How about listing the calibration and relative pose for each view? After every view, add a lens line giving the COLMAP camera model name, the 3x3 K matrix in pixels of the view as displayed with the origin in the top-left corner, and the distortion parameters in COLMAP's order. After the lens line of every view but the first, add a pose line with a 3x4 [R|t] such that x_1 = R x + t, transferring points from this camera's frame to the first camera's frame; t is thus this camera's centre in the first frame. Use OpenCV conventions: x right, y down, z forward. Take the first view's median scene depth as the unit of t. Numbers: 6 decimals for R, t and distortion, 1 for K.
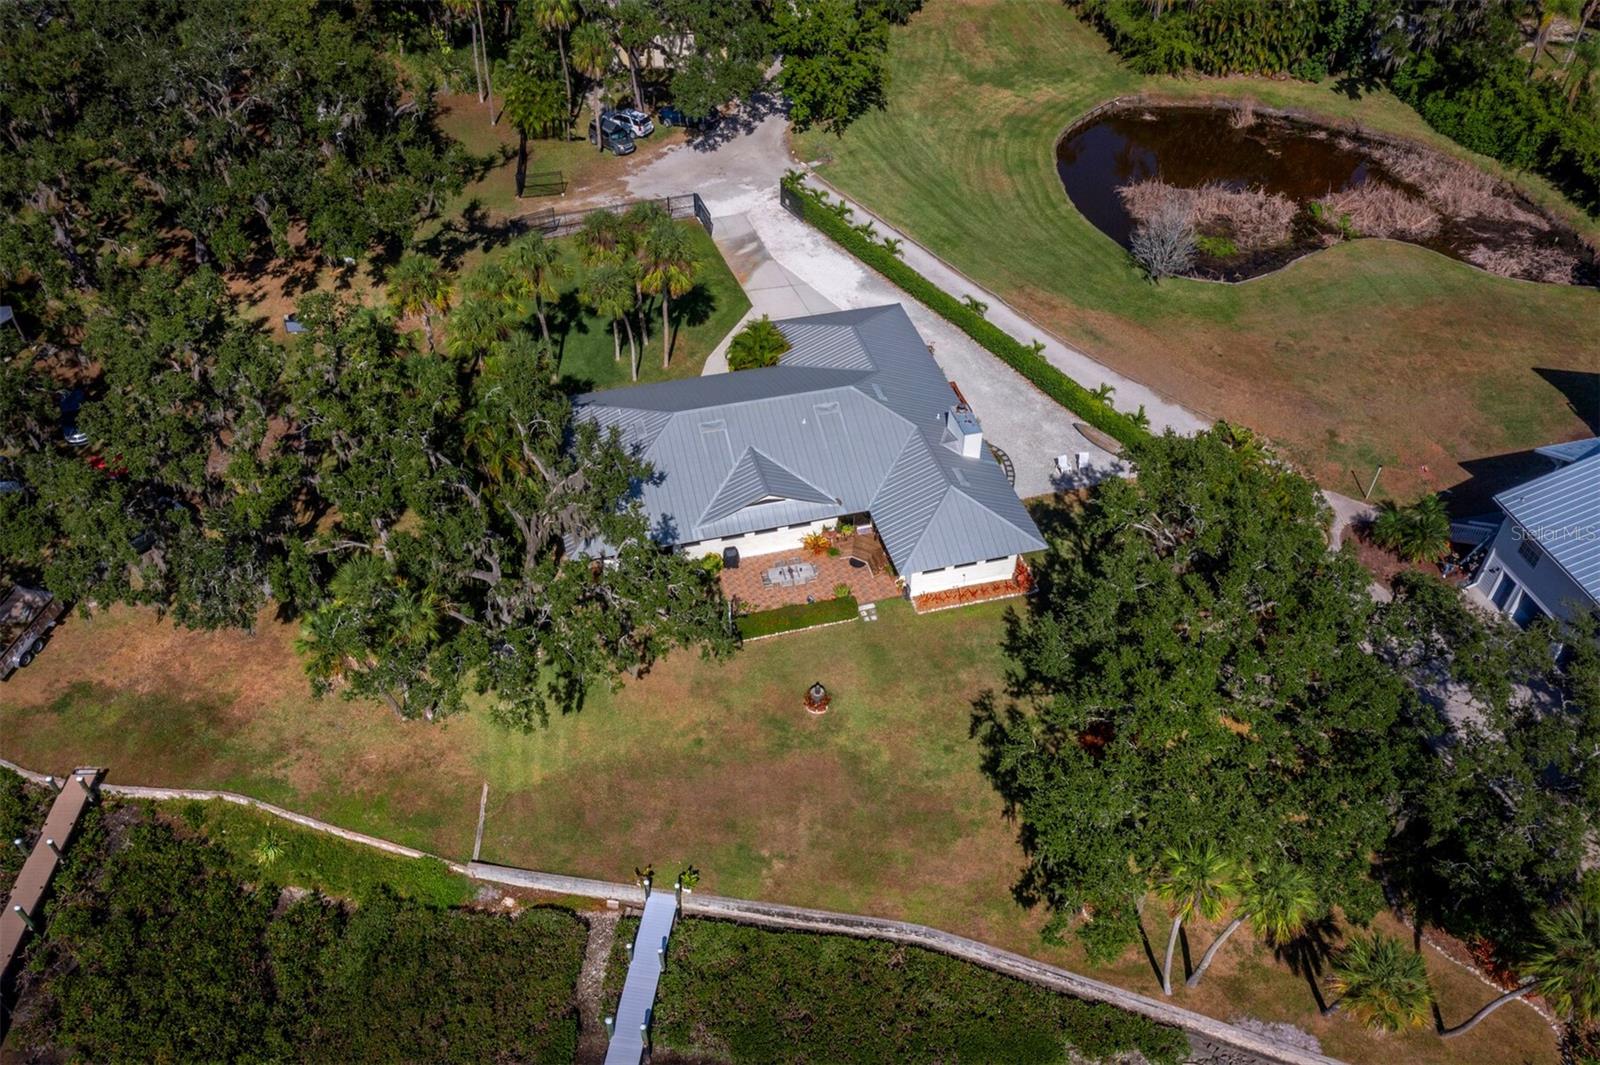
lens RADIAL K [[1239.6, 0, 800.0], [0, 1239.6, 532.5], [0, 0, 1]] dist [-0.004690, 0.054001]
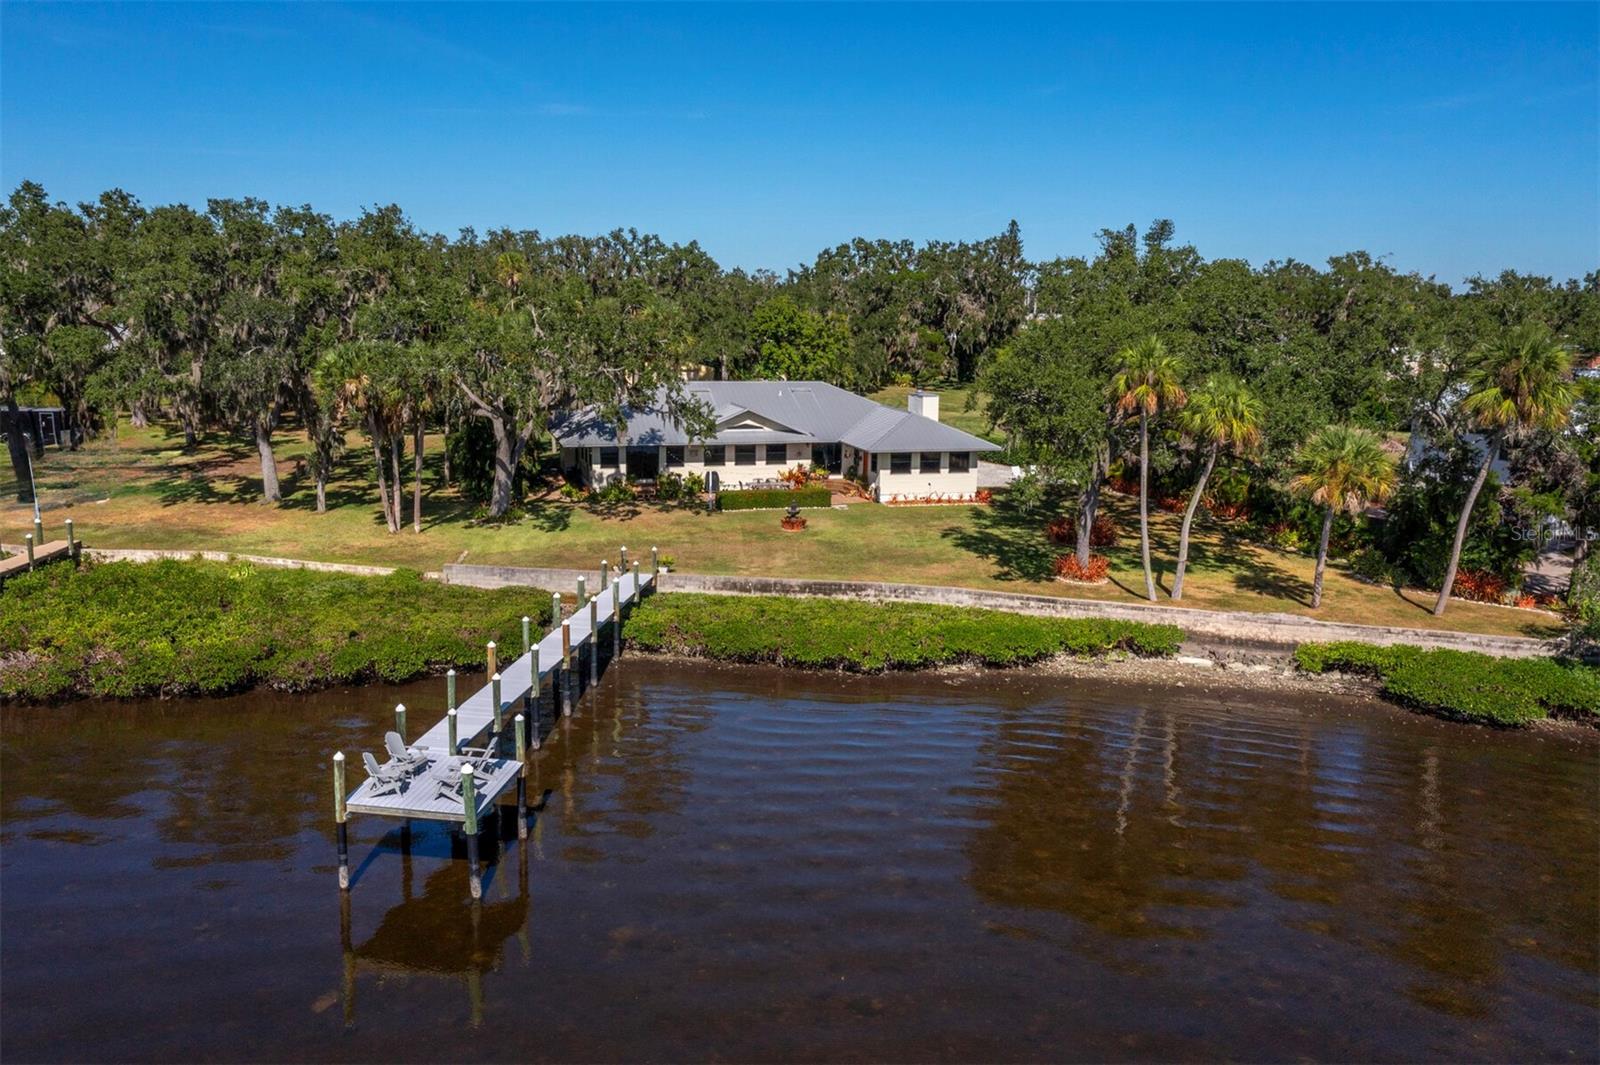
lens RADIAL K [[1239.6, 0, 800.0], [0, 1239.6, 532.5], [0, 0, 1]] dist [-0.004690, 0.054001]
pose [[0.999808, 0.004438, 0.019081, -0.000167], [0.006007, 0.857629, -0.514233, 0.464965], [-0.018647, 0.514249, 0.857438, 0.077251]]
